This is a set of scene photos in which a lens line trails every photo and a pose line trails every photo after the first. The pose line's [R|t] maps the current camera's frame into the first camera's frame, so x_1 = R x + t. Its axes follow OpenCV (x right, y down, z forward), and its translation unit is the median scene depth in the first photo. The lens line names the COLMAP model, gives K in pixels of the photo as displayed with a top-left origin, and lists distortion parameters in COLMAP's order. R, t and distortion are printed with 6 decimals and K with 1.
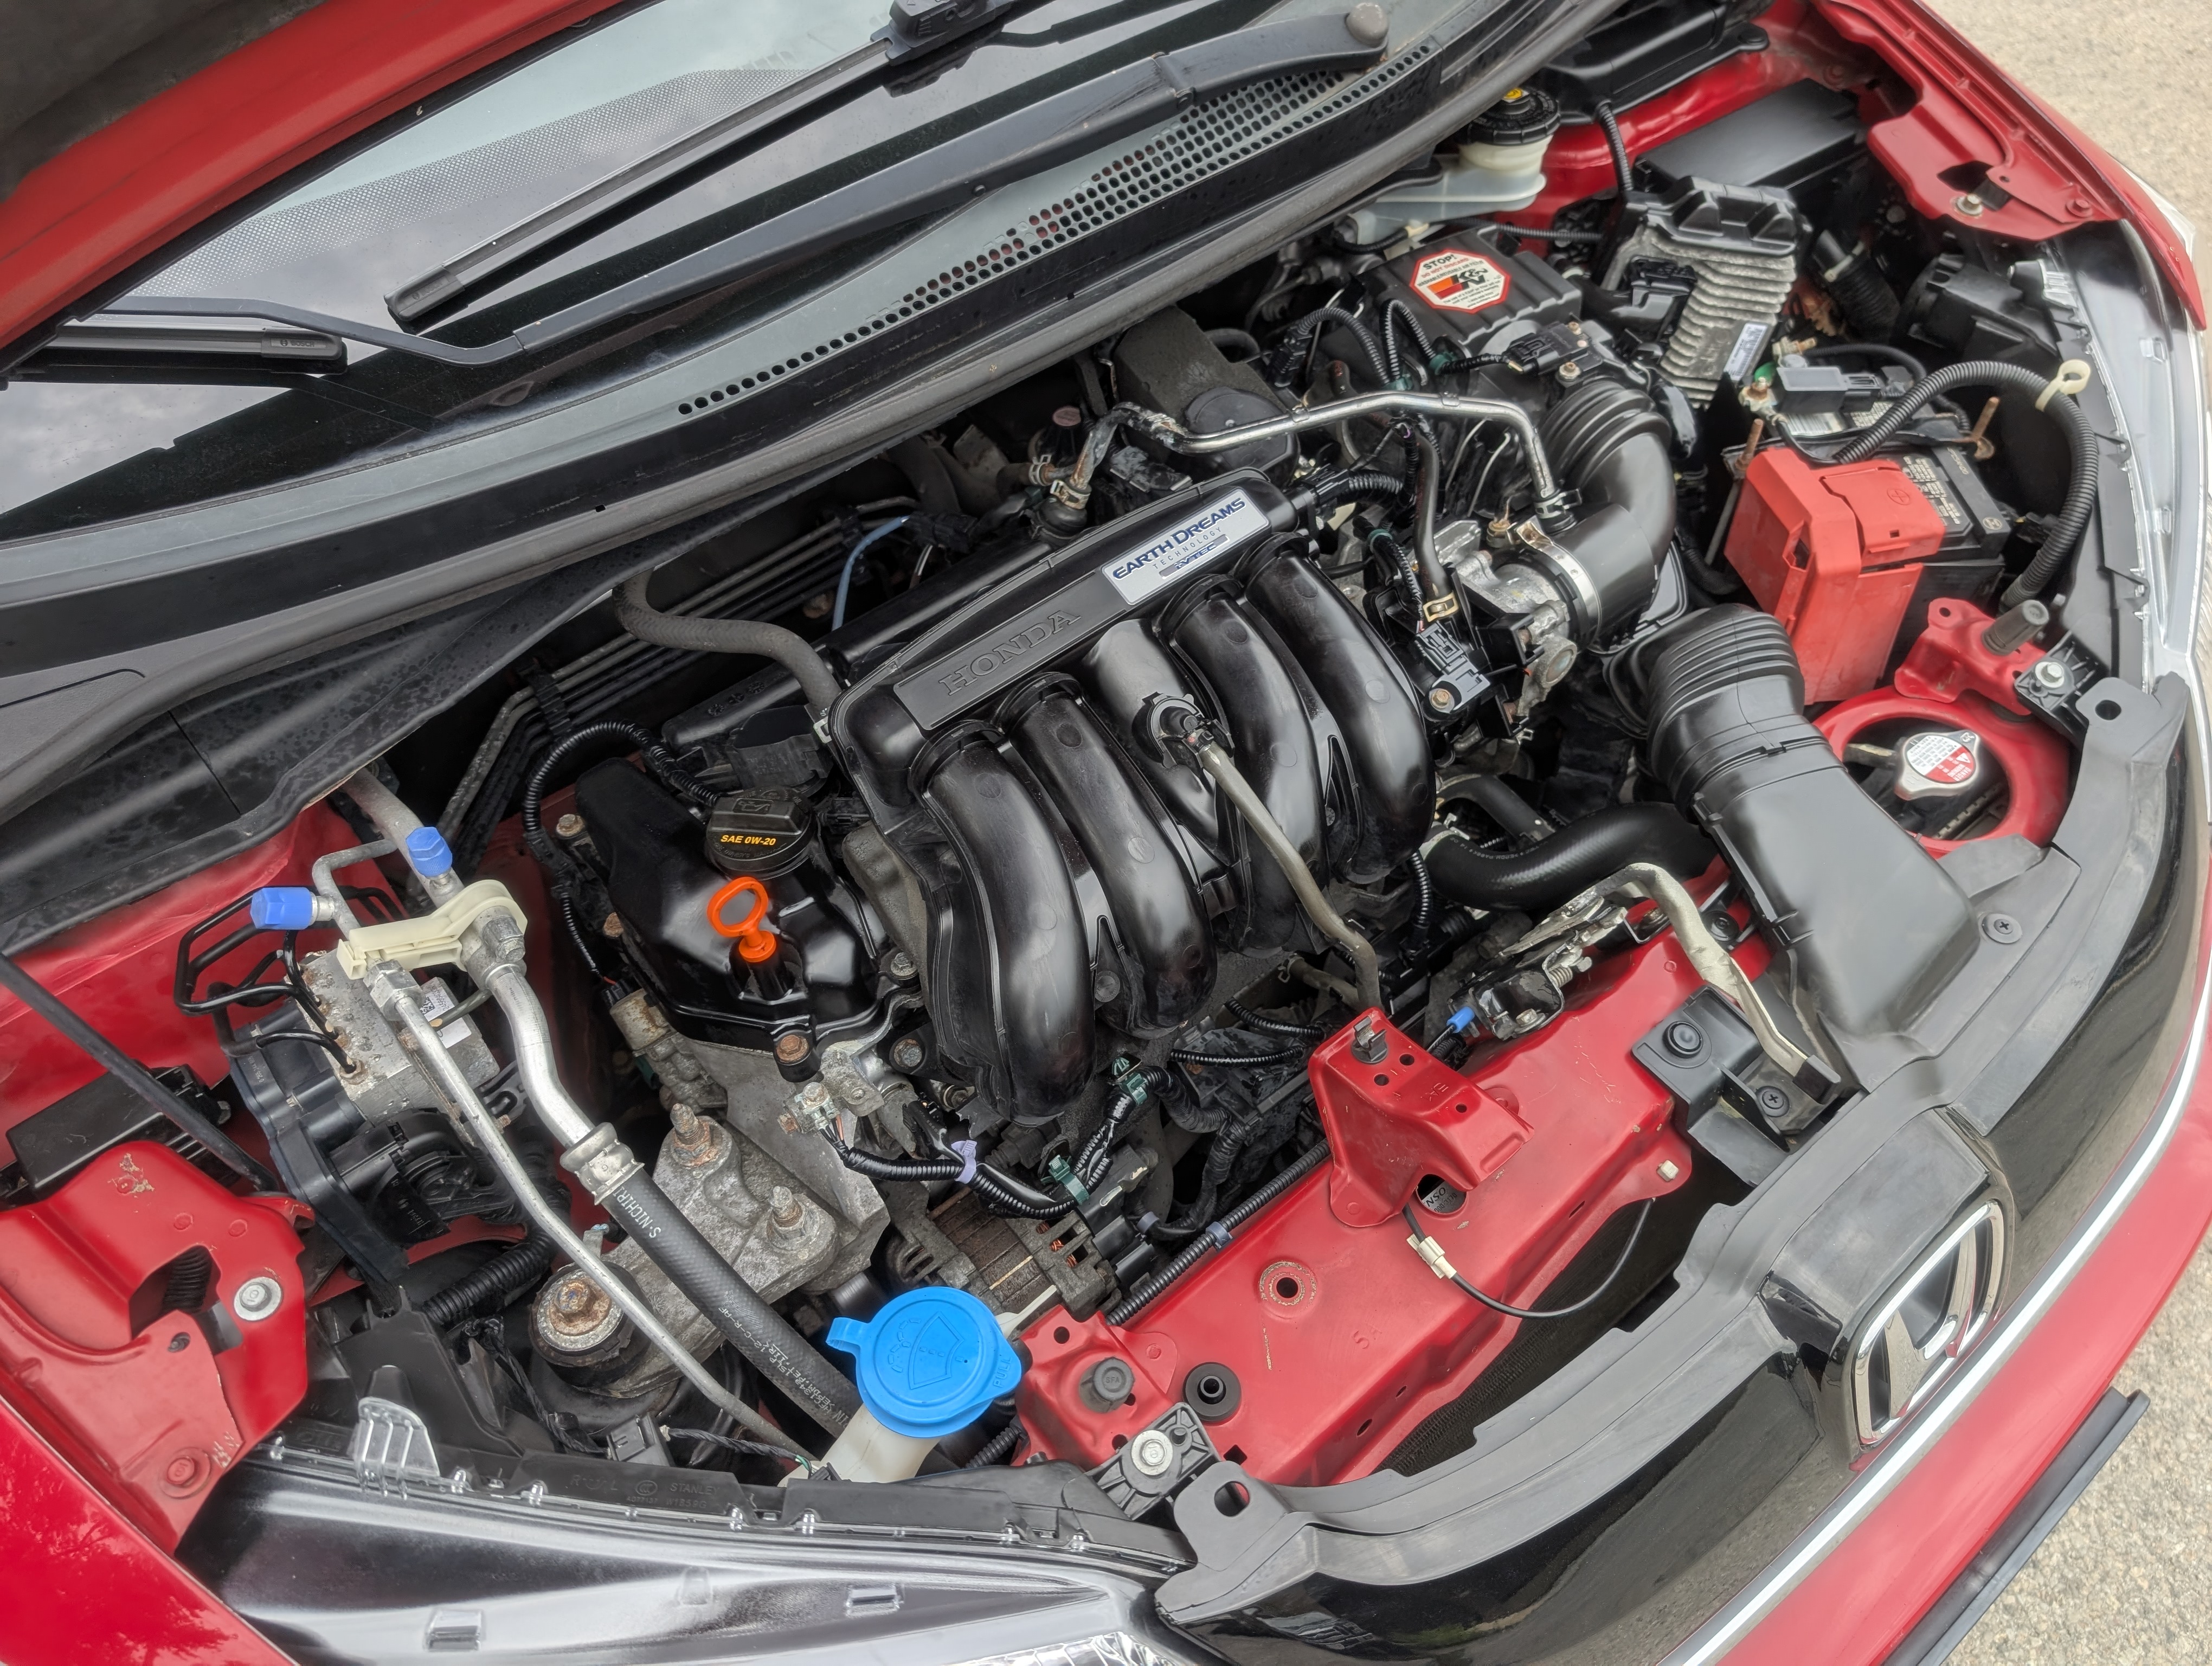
lens RADIAL K [[1586.3, 0, 1084.2], [0, 1586.3, 835.7], [0, 0, 1]] dist [0.005548, -0.002222]
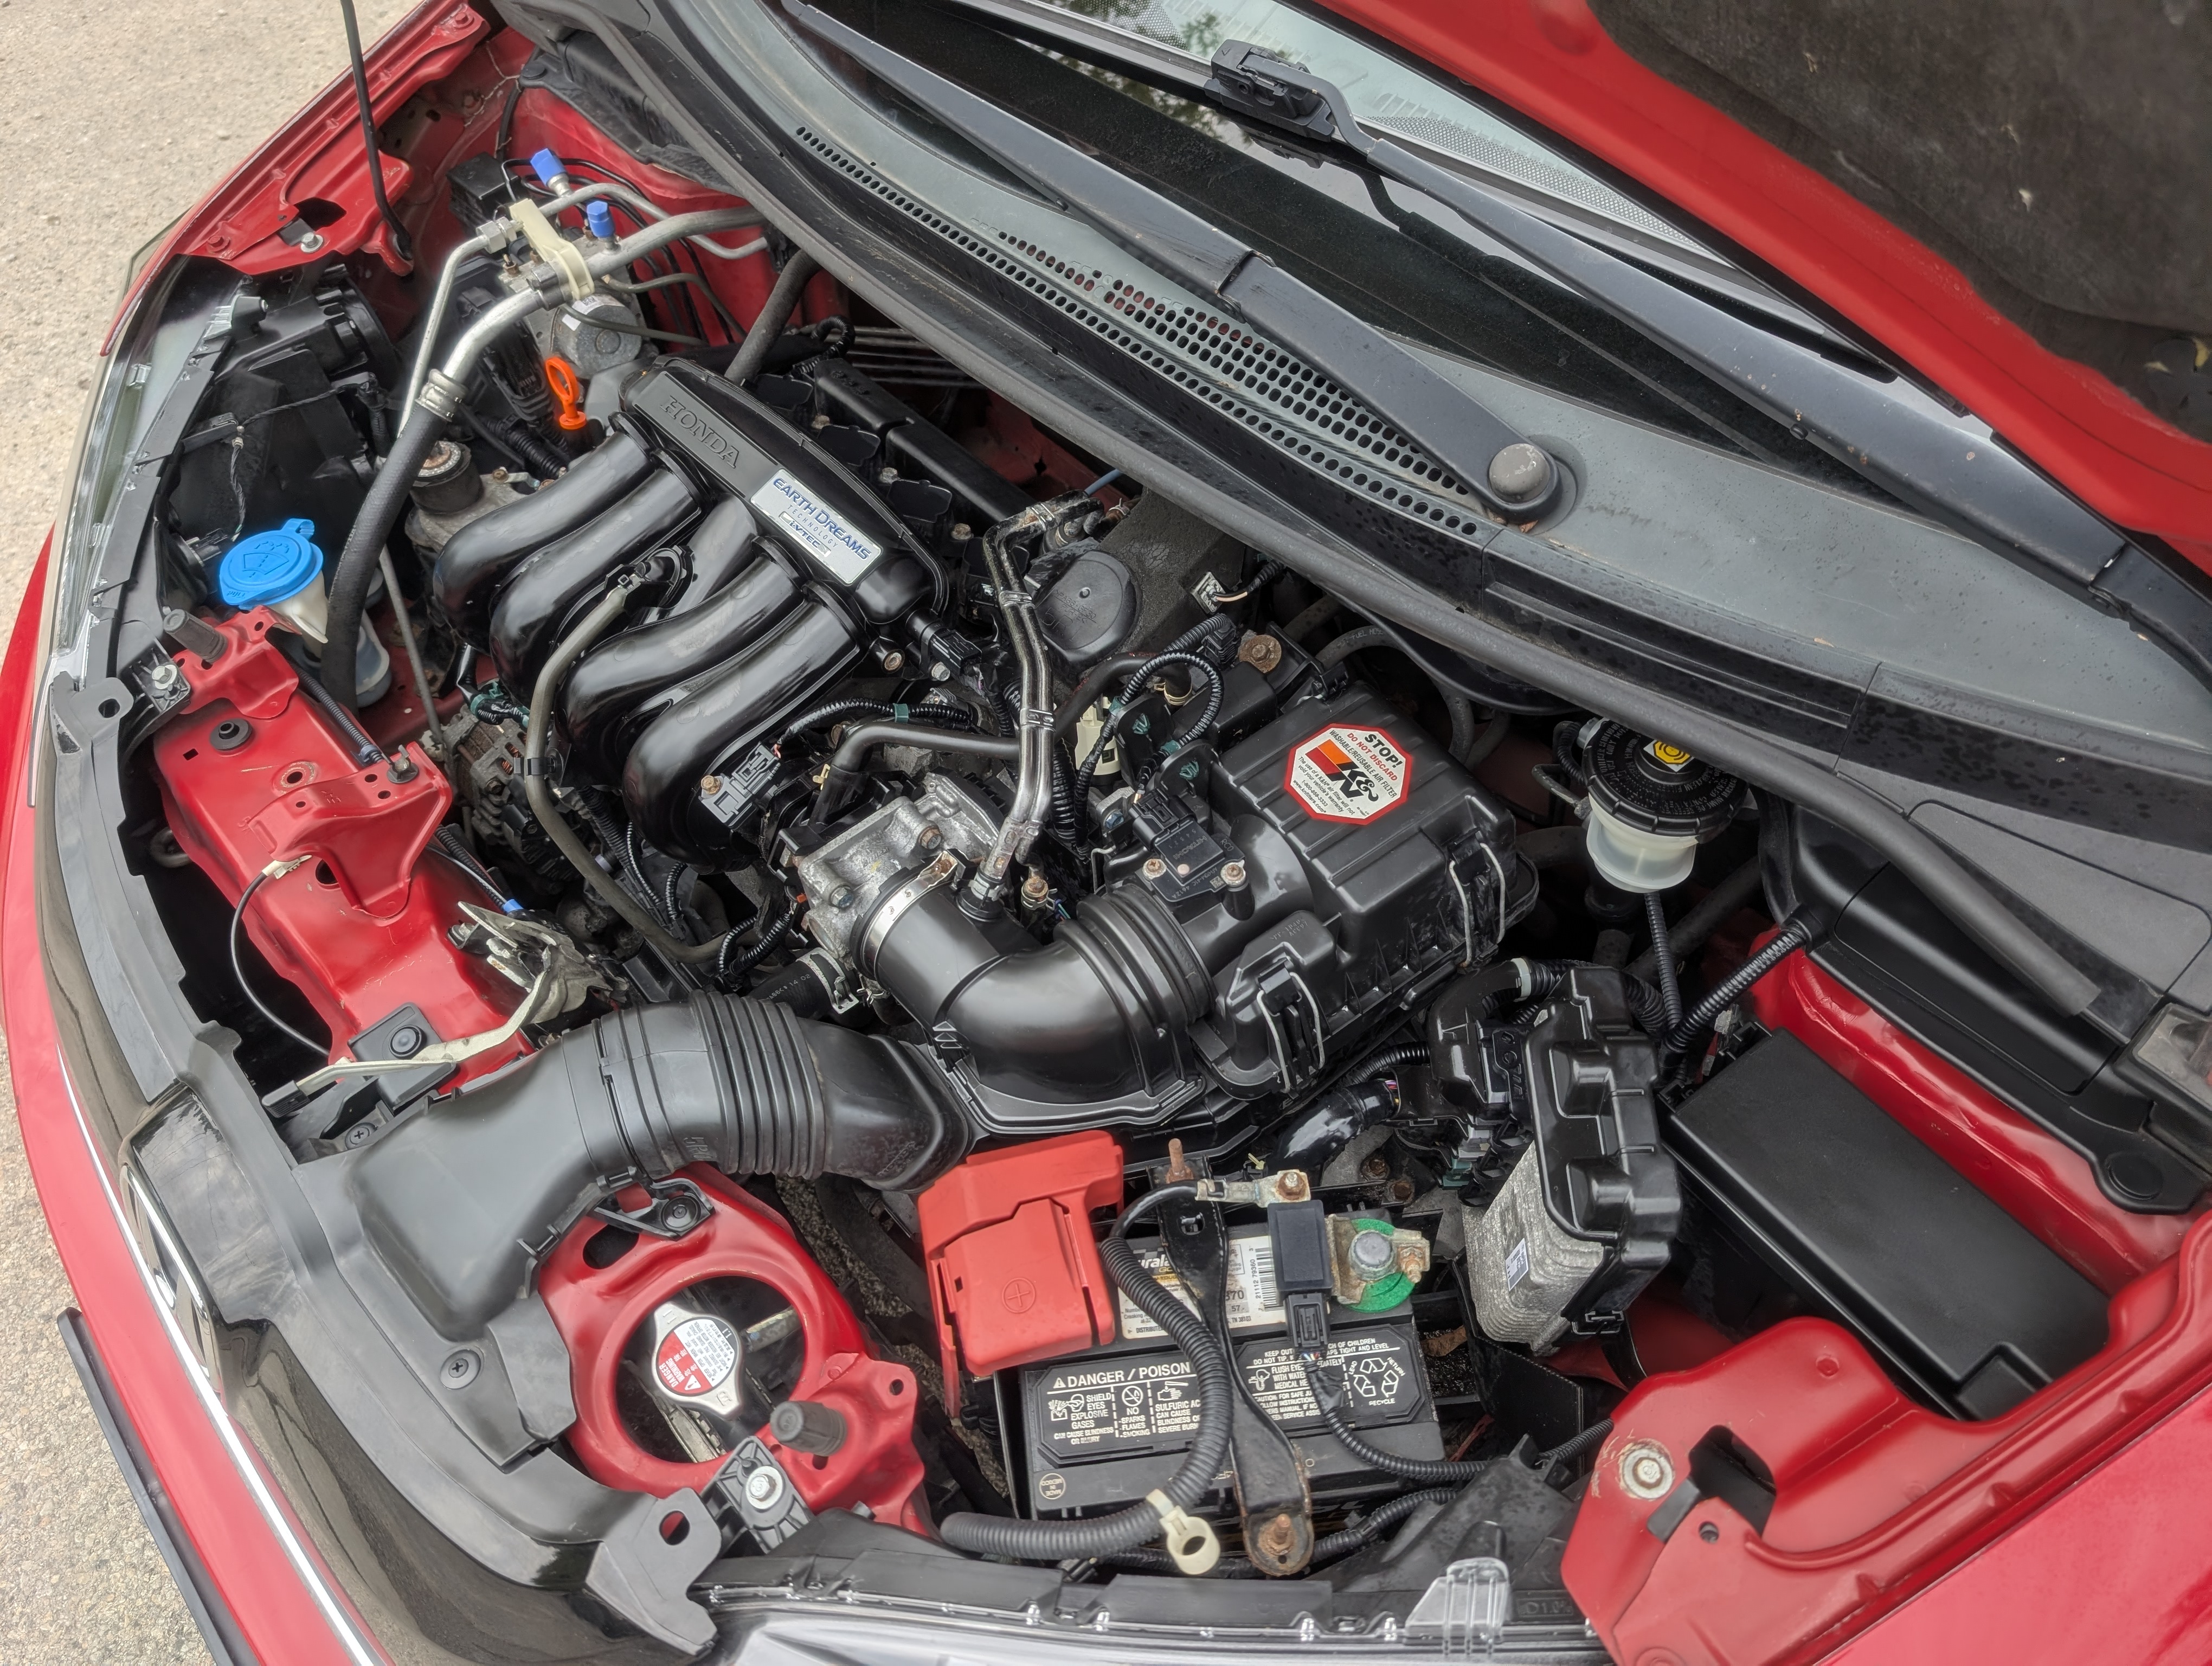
lens RADIAL K [[1566.5, 0, 1100.3], [0, 1566.5, 854.2], [0, 0, 1]] dist [0.000777, -0.002147]
pose [[0.051860, 0.818534, -0.572113, 0.835896], [-0.747182, 0.411903, 0.521589, -0.766258], [0.662593, 0.400422, 0.632955, 0.544043]]
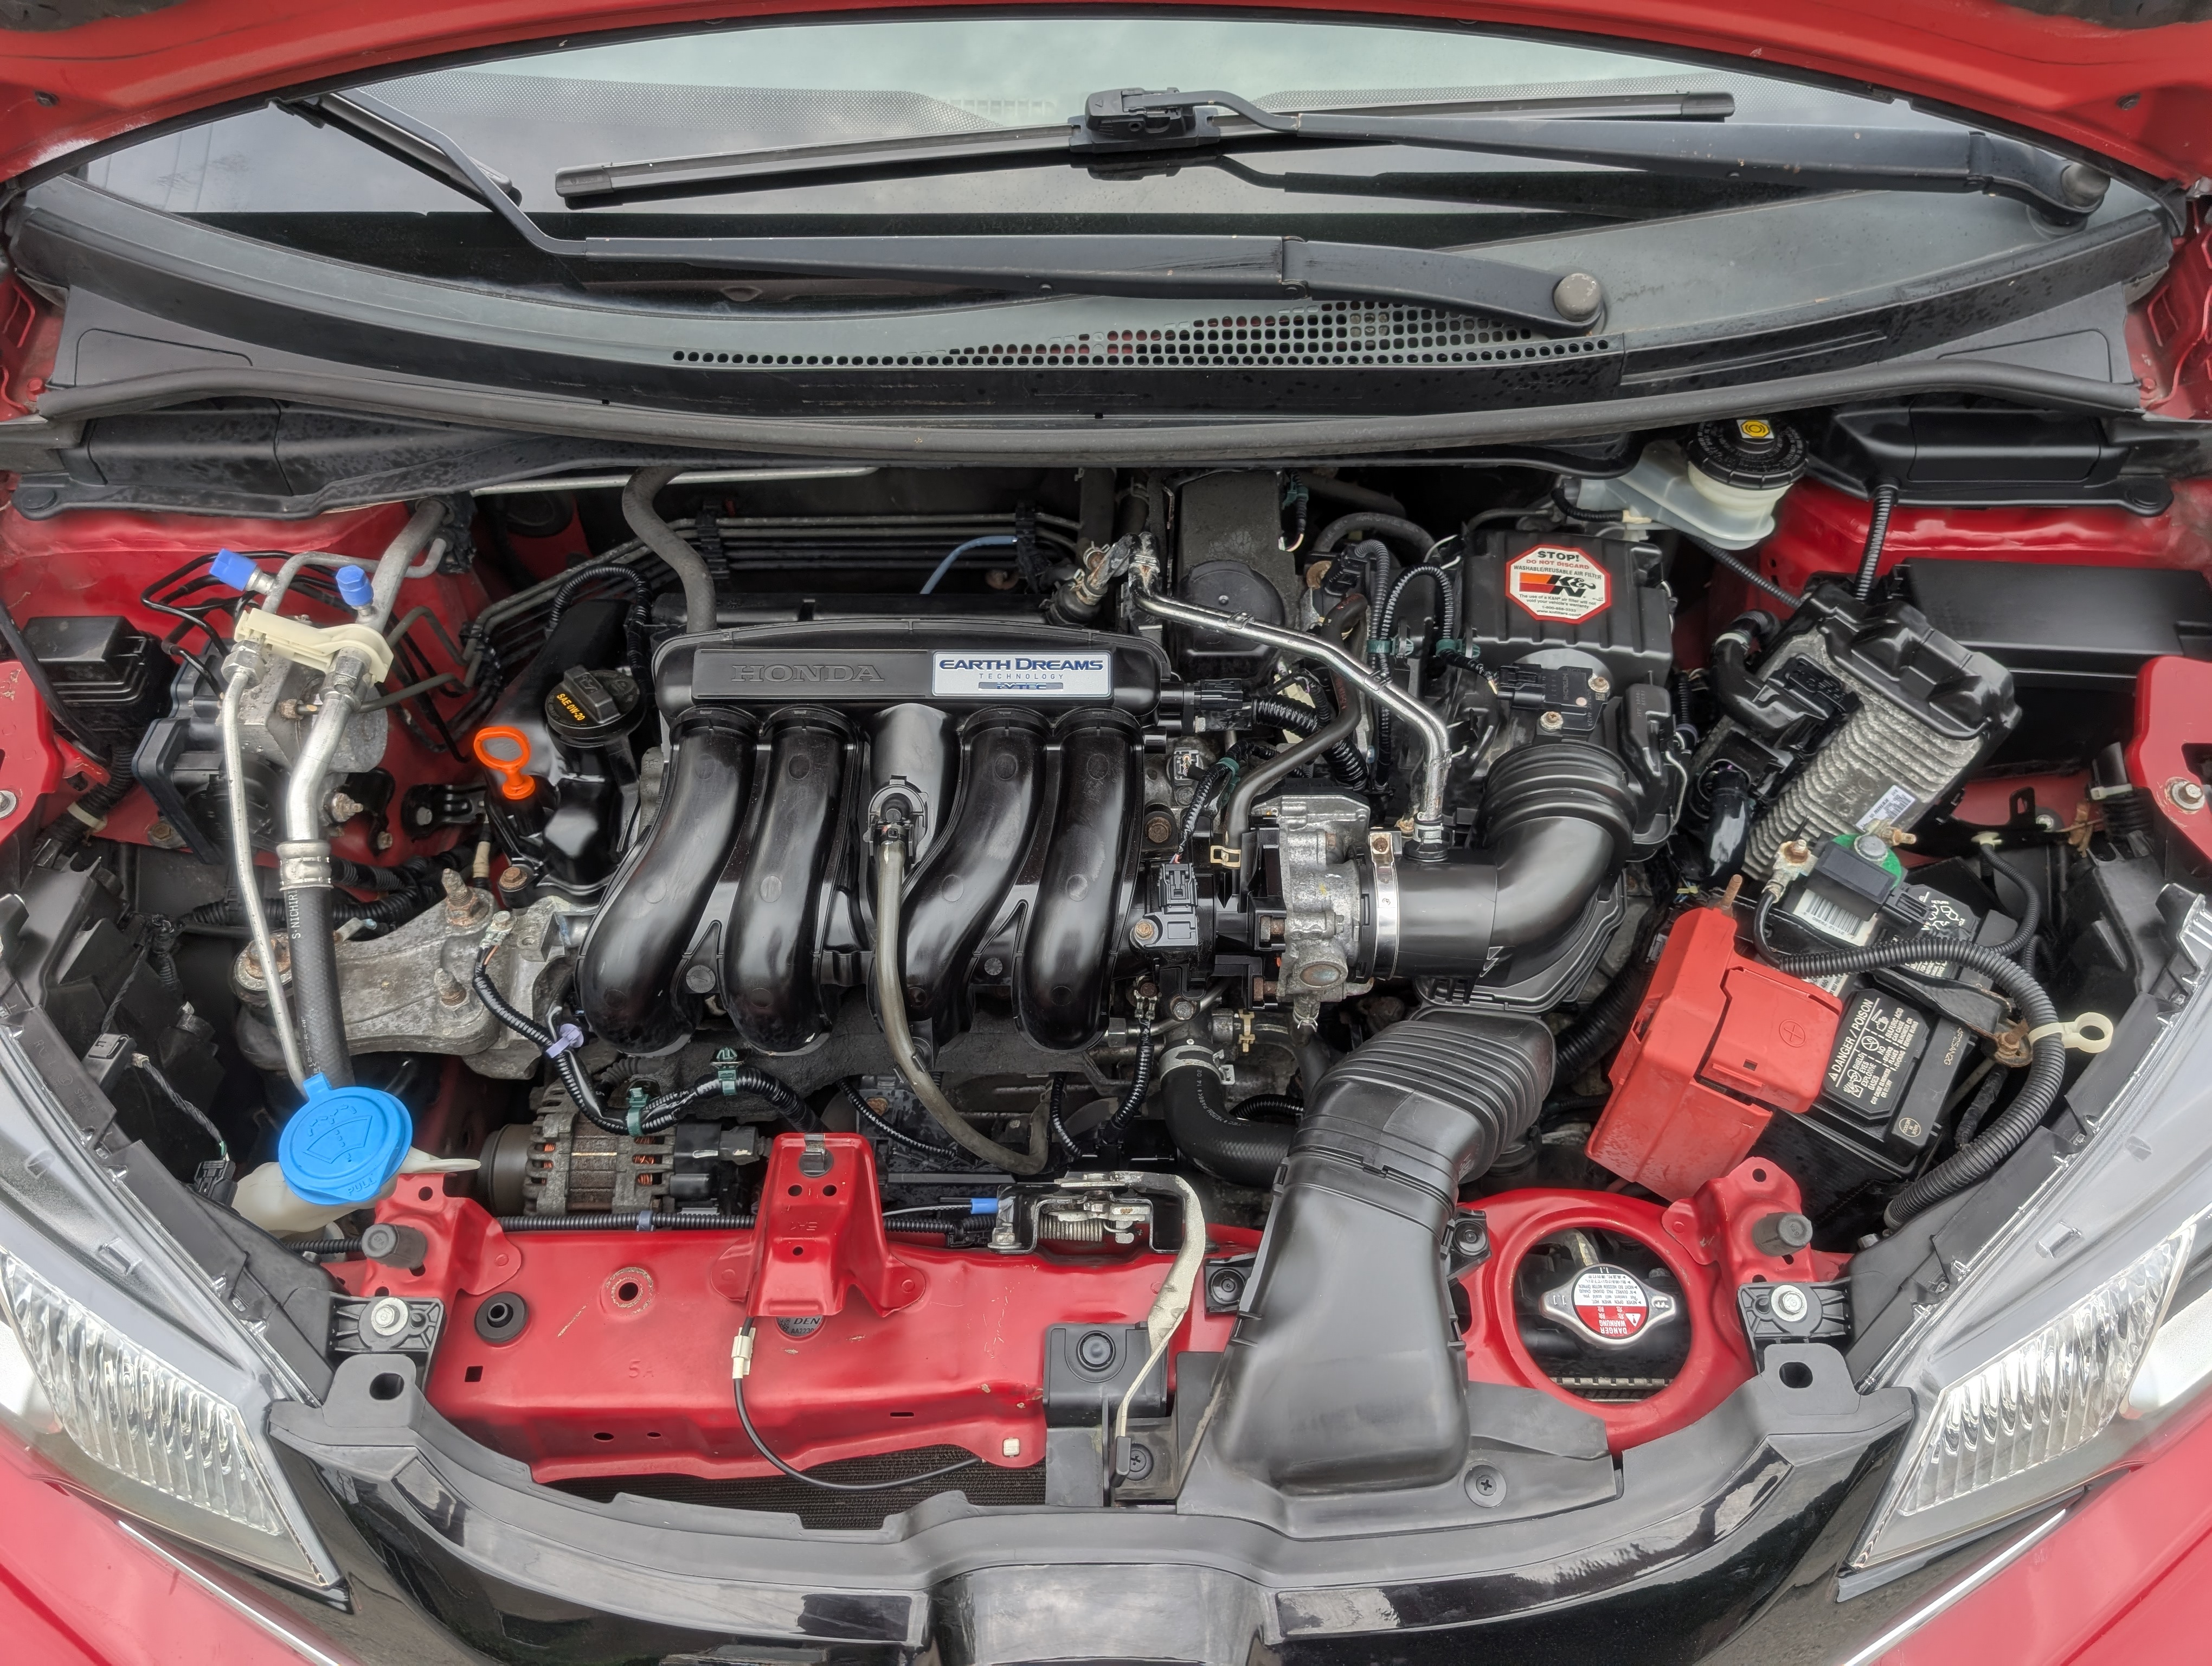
lens RADIAL K [[1588.0, 0, 1106.0], [0, 1588.0, 833.0], [0, 0, 1]] dist [0.006168, -0.004157]
pose [[0.779862, 0.517702, -0.351854, 0.518166], [-0.508006, 0.851873, 0.127444, -0.250300], [0.365713, 0.079355, 0.927339, 0.063374]]
